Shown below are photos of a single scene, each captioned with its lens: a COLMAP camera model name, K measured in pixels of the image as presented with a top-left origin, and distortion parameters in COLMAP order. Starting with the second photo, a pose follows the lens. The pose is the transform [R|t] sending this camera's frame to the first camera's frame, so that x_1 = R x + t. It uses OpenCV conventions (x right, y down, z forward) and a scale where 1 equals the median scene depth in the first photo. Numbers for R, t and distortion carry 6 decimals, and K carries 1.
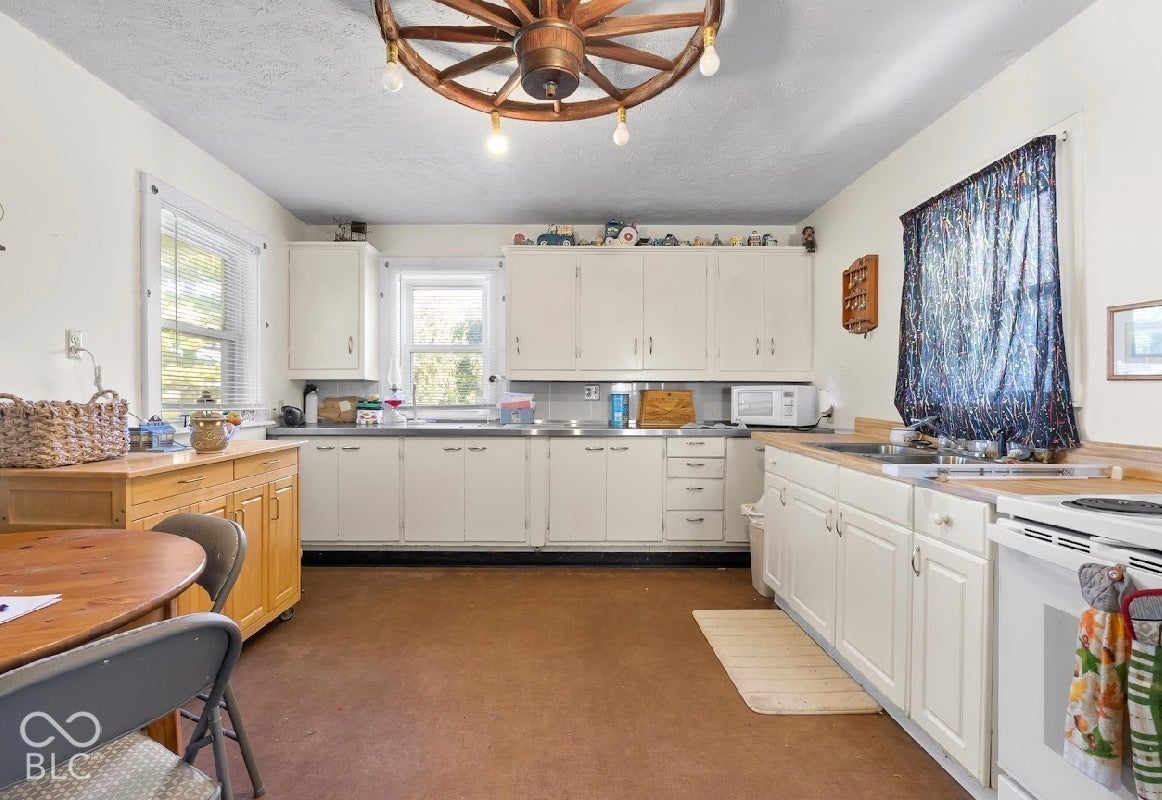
lens RADIAL K [[533.9, 0, 562.9], [0, 533.9, 401.6], [0, 0, 1]] dist [-0.000181, 0.000031]
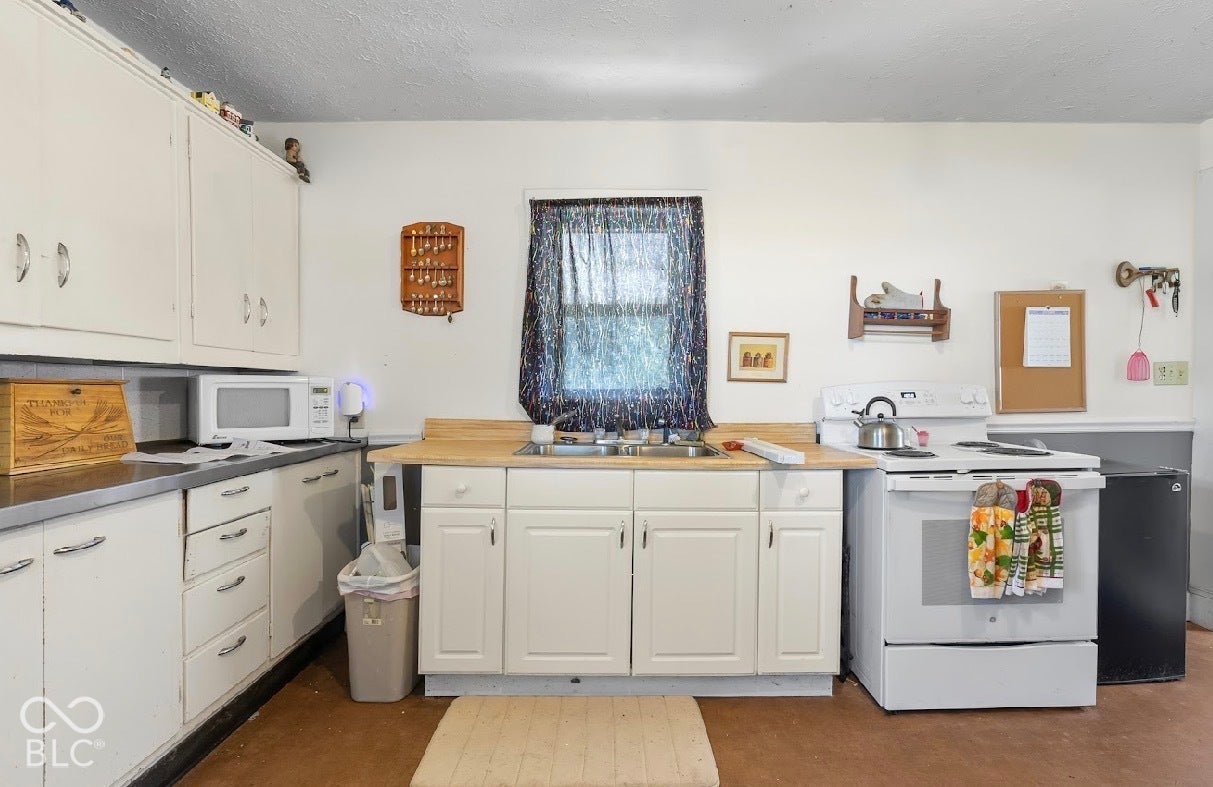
lens RADIAL K [[551.3, 0, 627.7], [0, 551.3, 397.4], [0, 0, 1]] dist [-0.000975, 0.000398]
pose [[-0.009585, -0.016860, 0.999812, -0.355146], [0.011242, 0.999793, 0.016968, -0.016464], [-0.999891, 0.011402, -0.009393, 0.883617]]
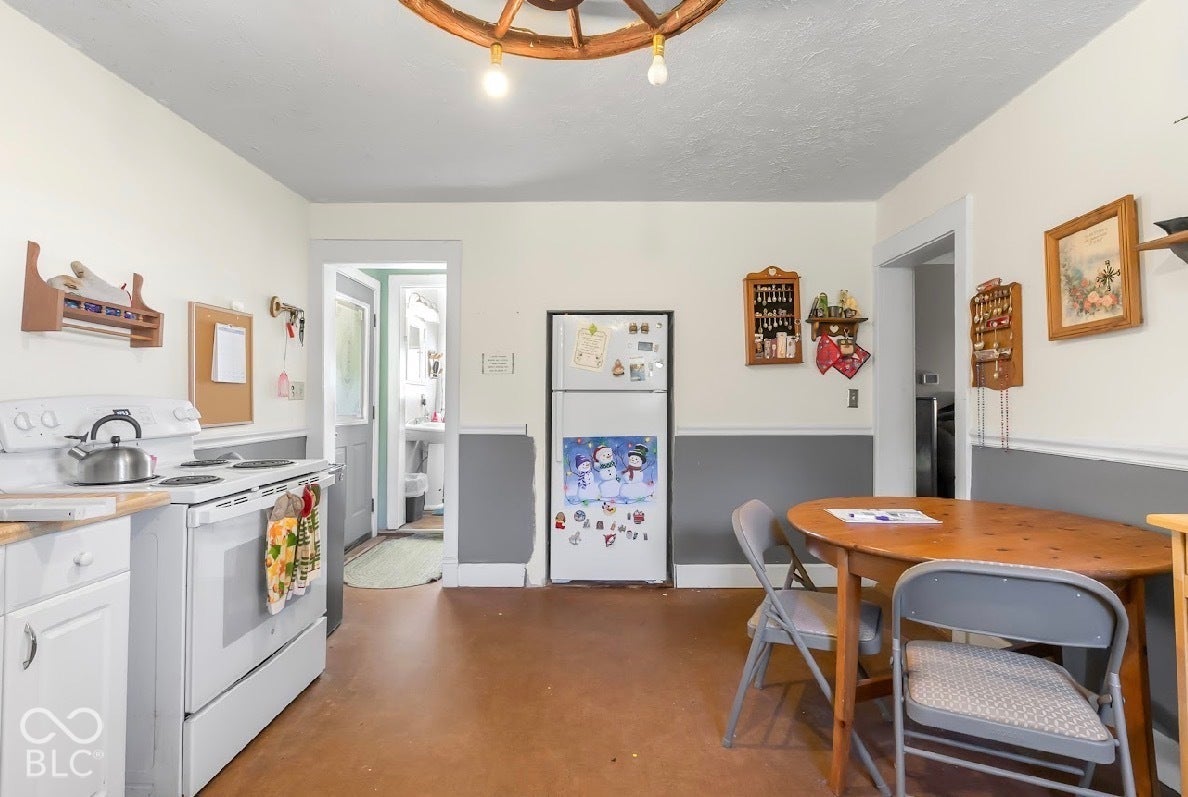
lens RADIAL K [[552.4, 0, 597.4], [0, 552.4, 388.1], [0, 0, 1]] dist [-0.001058, -0.000567]
pose [[-0.999694, 0.005025, 0.024217, -0.068857], [0.004716, 0.999907, -0.012810, -0.019311], [-0.024280, -0.012692, -0.999625, 1.148529]]
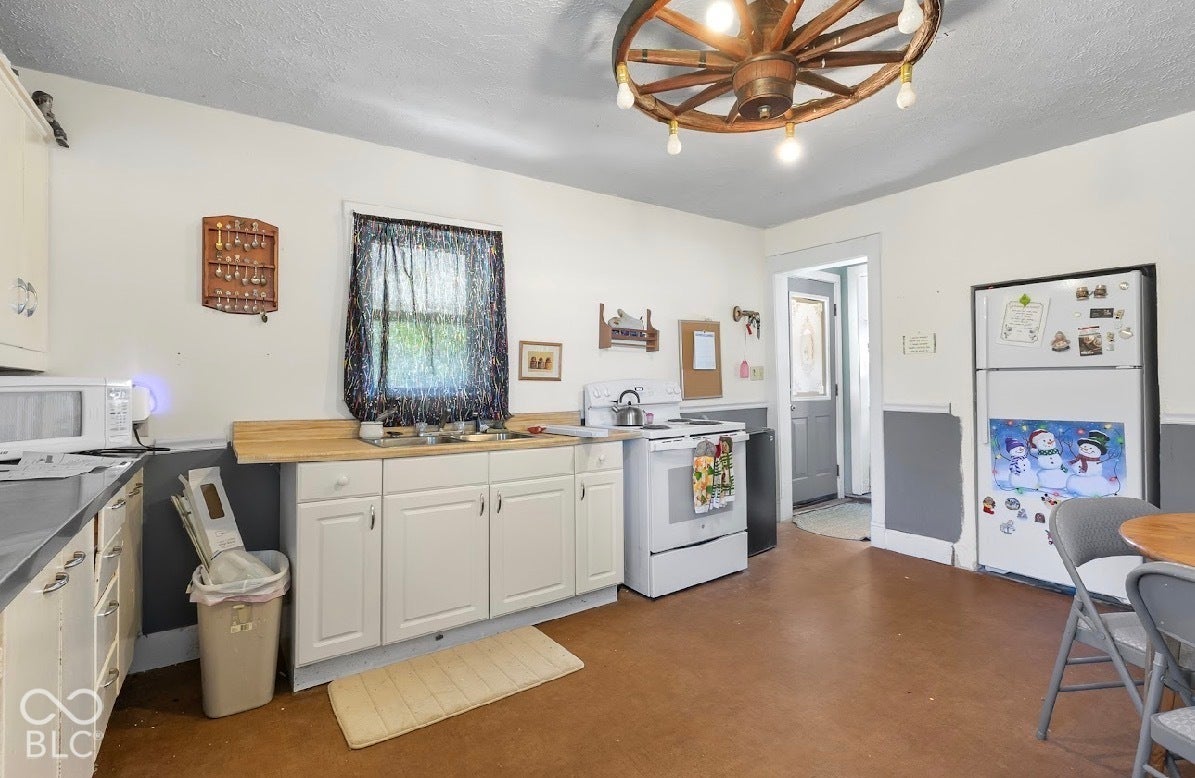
lens RADIAL K [[552.8, 0, 597.7], [0, 552.8, 377.0], [0, 0, 1]] dist [0.001140, 0.000232]
pose [[-0.564280, 0.014081, 0.825463, -0.500335], [0.020103, 0.999792, -0.003312, -0.026284], [-0.825339, 0.014726, -0.564446, 1.273817]]
